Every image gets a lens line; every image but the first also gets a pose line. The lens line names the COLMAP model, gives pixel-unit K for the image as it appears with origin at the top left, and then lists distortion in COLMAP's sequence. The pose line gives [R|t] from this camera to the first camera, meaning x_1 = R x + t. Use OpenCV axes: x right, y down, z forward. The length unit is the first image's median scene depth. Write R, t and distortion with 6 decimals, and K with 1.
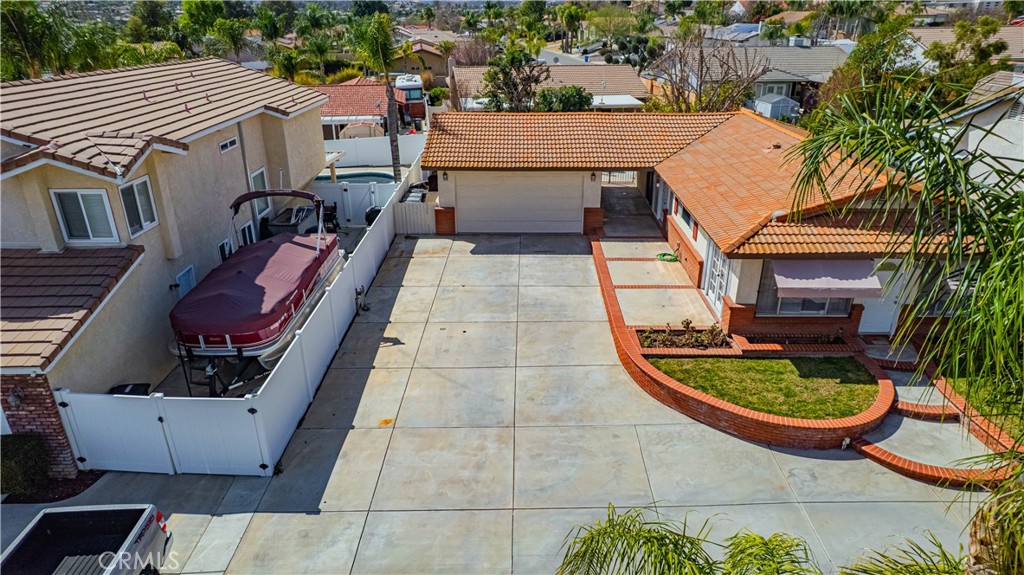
lens RADIAL K [[649.1, 0, 514.4], [0, 649.1, 293.8], [0, 0, 1]] dist [-0.039279, 0.044985]
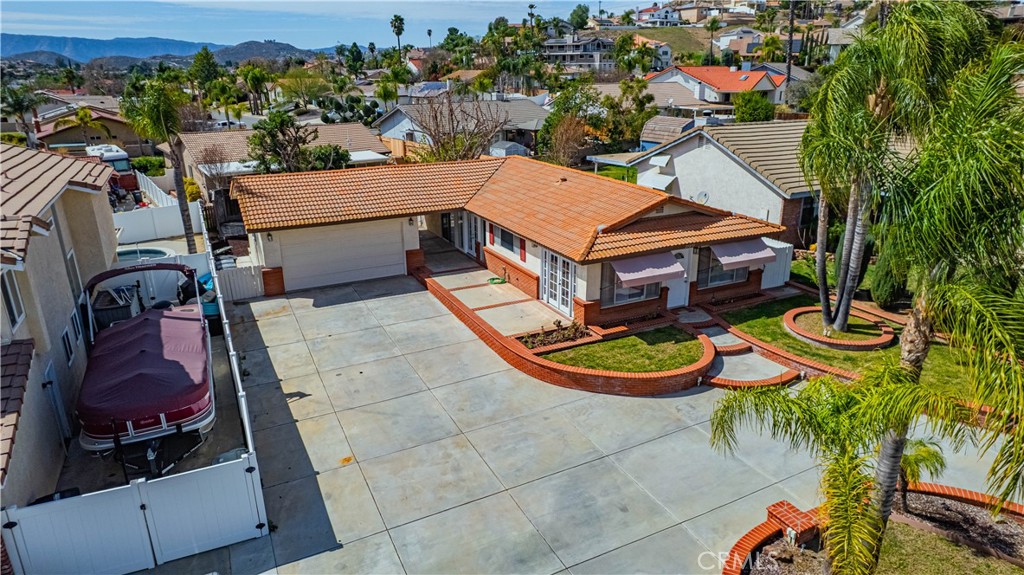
lens RADIAL K [[649.1, 0, 513.9], [0, 649.1, 294.7], [0, 0, 1]] dist [-0.039279, 0.044985]
pose [[0.888321, -0.155325, 0.432158, -0.326857], [0.189188, 0.981274, -0.036198, 0.021599], [-0.418443, 0.113914, 0.901071, -0.079256]]
